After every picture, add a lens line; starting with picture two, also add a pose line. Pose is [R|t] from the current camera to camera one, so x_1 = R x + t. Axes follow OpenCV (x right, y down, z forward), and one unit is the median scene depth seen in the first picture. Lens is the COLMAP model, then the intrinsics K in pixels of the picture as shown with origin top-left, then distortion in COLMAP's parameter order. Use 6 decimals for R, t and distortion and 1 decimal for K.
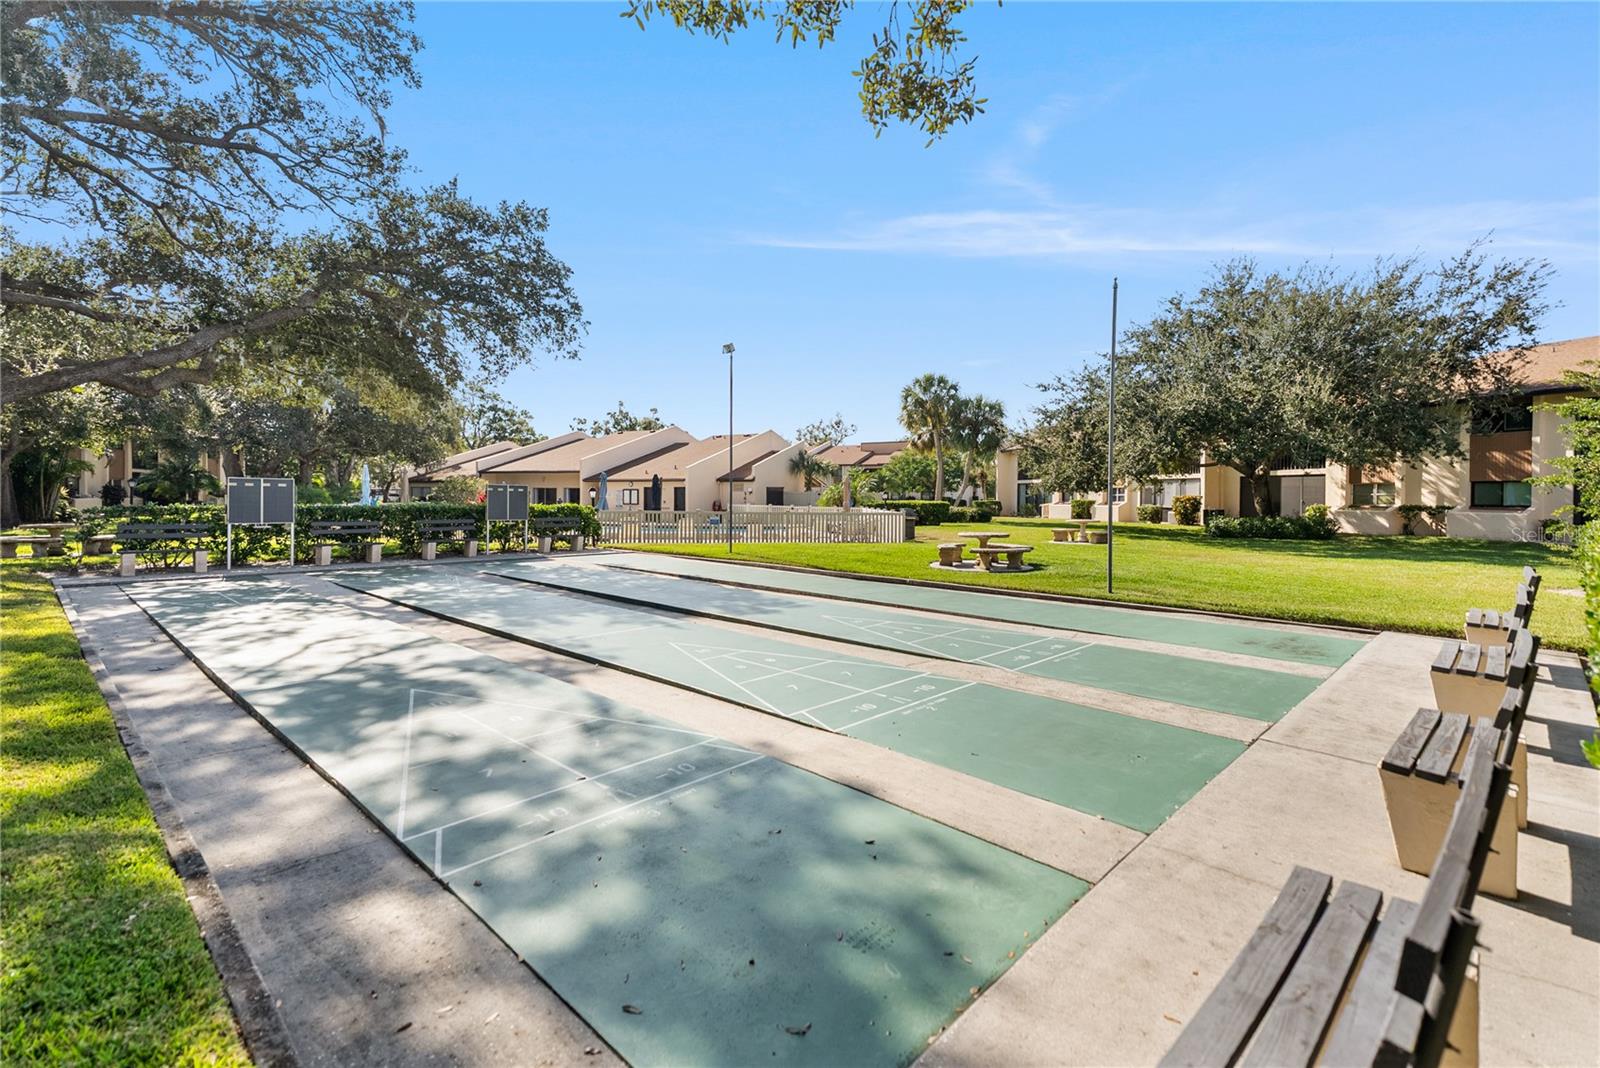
lens RADIAL K [[749.9, 0, 801.4], [0, 749.9, 529.6], [0, 0, 1]] dist [0.004719, 0.000242]
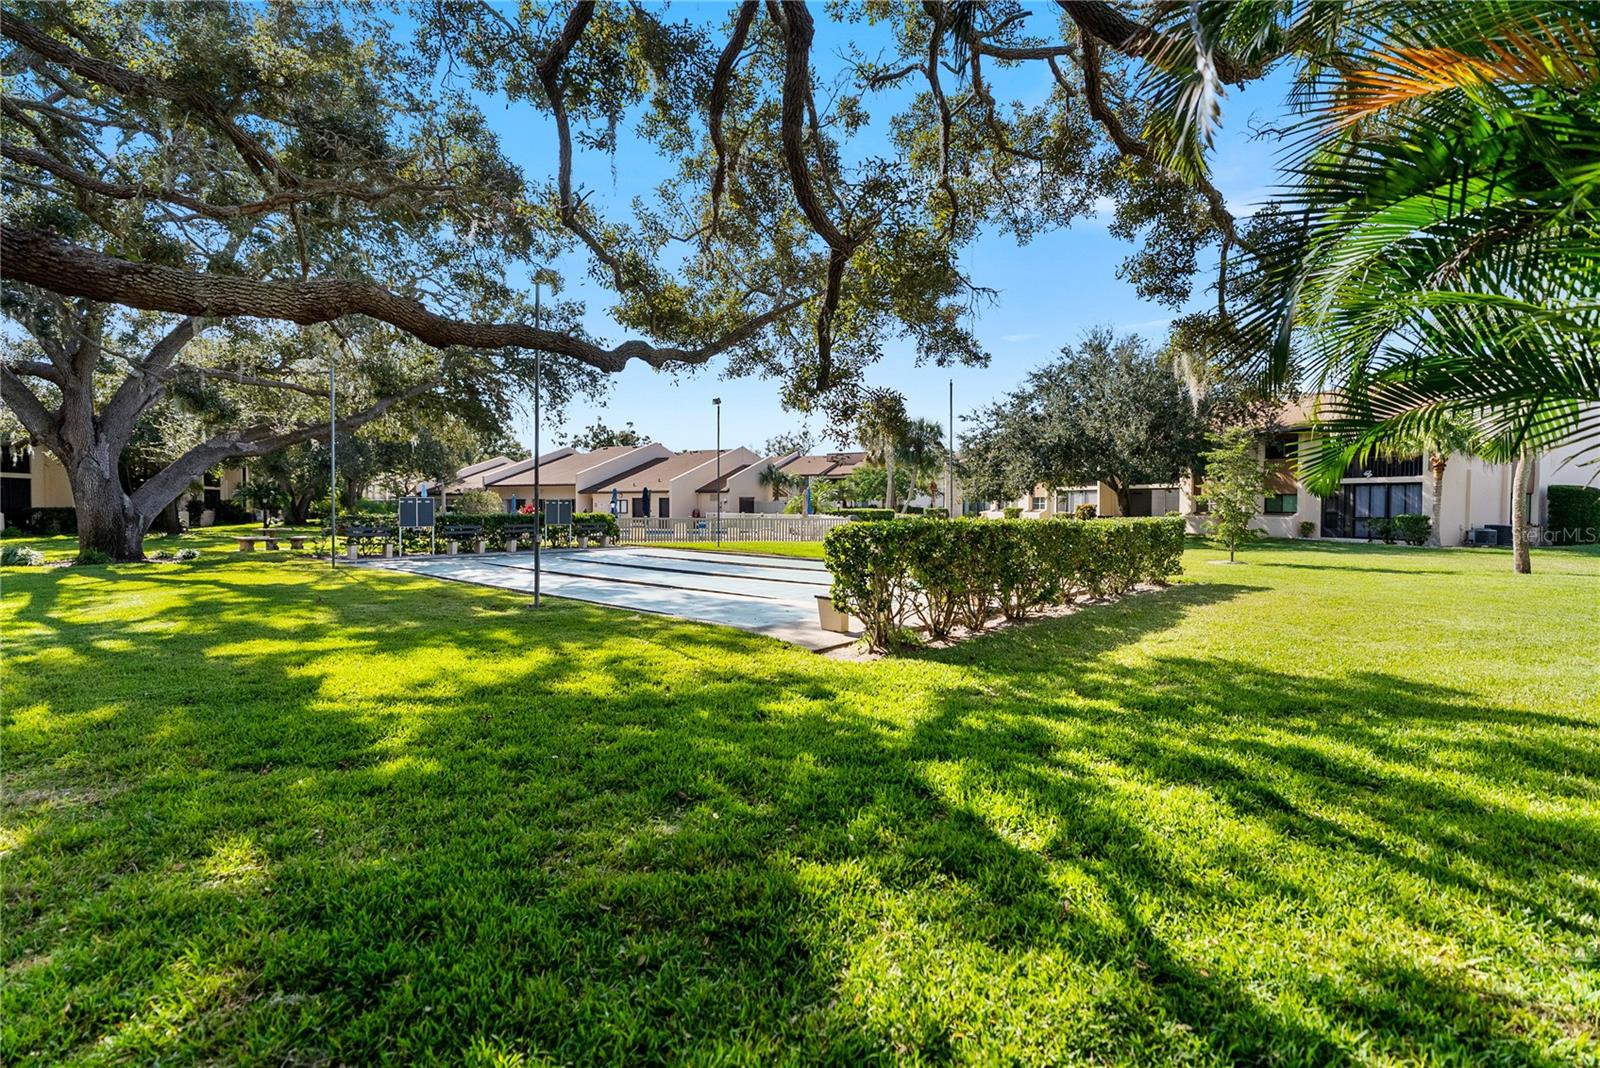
lens RADIAL K [[749.9, 0, 801.1], [0, 749.9, 528.6], [0, 0, 1]] dist [0.004719, 0.000242]
pose [[0.999138, -0.004984, 0.041216, 0.000498], [0.005463, 0.999919, -0.011526, 0.005177], [-0.041156, 0.011741, 0.999084, -0.160569]]
